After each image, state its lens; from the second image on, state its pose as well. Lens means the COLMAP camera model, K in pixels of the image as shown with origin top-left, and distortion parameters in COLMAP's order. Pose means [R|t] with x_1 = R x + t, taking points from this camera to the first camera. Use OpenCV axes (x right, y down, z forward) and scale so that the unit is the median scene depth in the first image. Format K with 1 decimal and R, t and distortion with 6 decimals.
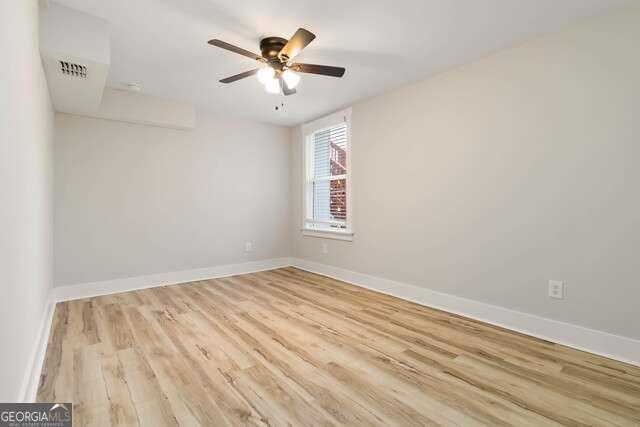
lens RADIAL K [[302.2, 0, 320.0], [0, 302.2, 204.7], [0, 0, 1]] dist [-0.000035, 0.000071]
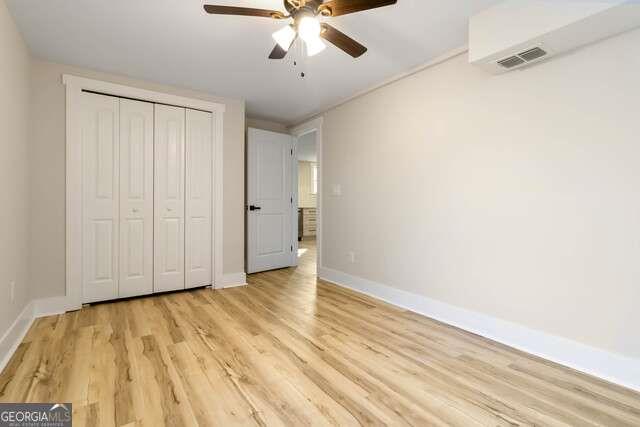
lens RADIAL K [[302.2, 0, 320.0], [0, 302.2, 204.7], [0, 0, 1]] dist [-0.000035, 0.000071]
pose [[-0.997565, -0.001753, 0.069720, -0.273172], [-0.001838, 0.999998, -0.001152, 0.005308], [-0.069717, -0.001277, -0.997566, 1.986415]]
